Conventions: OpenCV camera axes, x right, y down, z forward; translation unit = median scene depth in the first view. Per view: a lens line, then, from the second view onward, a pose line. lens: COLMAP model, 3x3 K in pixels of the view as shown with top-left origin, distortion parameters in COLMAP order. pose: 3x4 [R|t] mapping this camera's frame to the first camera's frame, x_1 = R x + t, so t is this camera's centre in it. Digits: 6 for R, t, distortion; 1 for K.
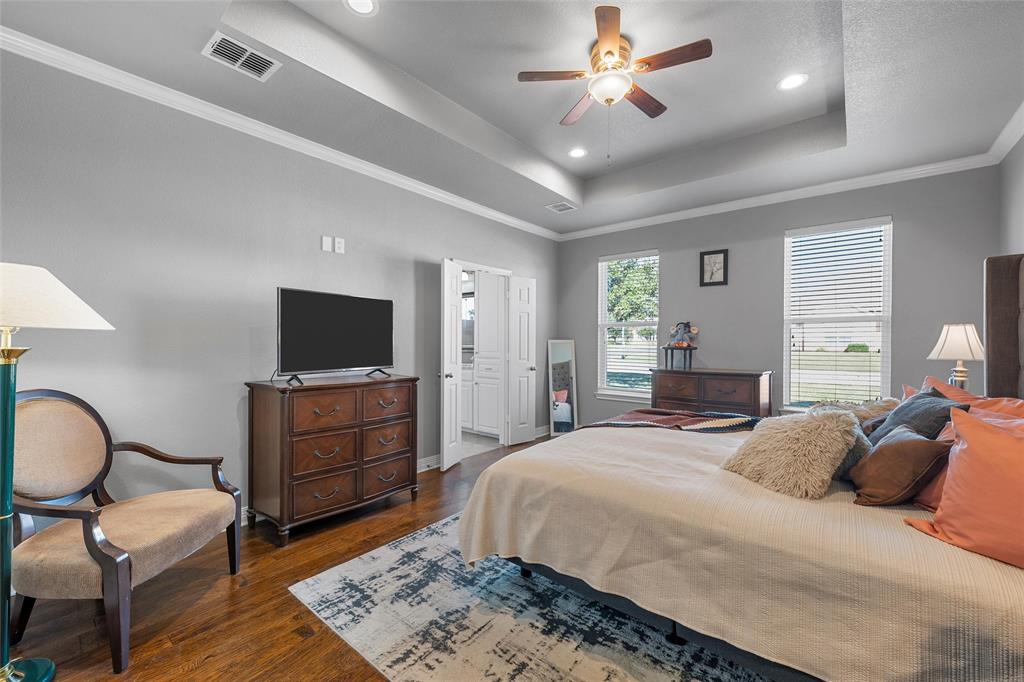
lens RADIAL K [[416.9, 0, 510.3], [0, 416.9, 344.1], [0, 0, 1]] dist [-0.001965, -0.000105]
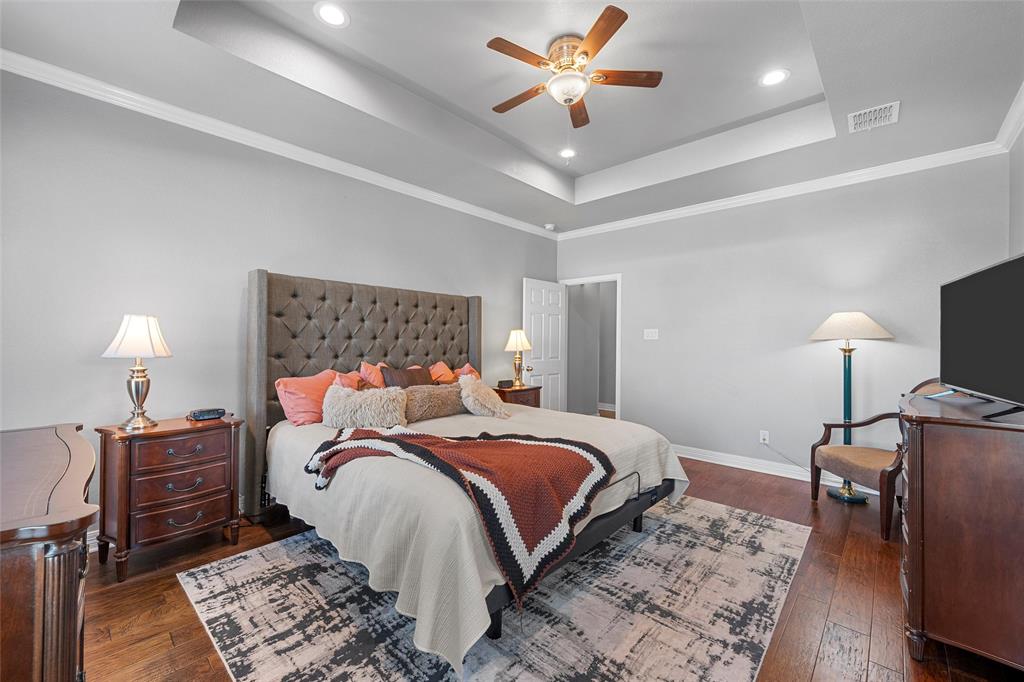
lens RADIAL K [[416.9, 0, 514.1], [0, 416.9, 339.9], [0, 0, 1]] dist [-0.001965, -0.000105]
pose [[-0.998259, -0.012023, 0.057741, 0.342323], [-0.012615, 0.999871, -0.009892, 0.002347], [-0.057614, -0.010603, -0.998283, 2.283151]]
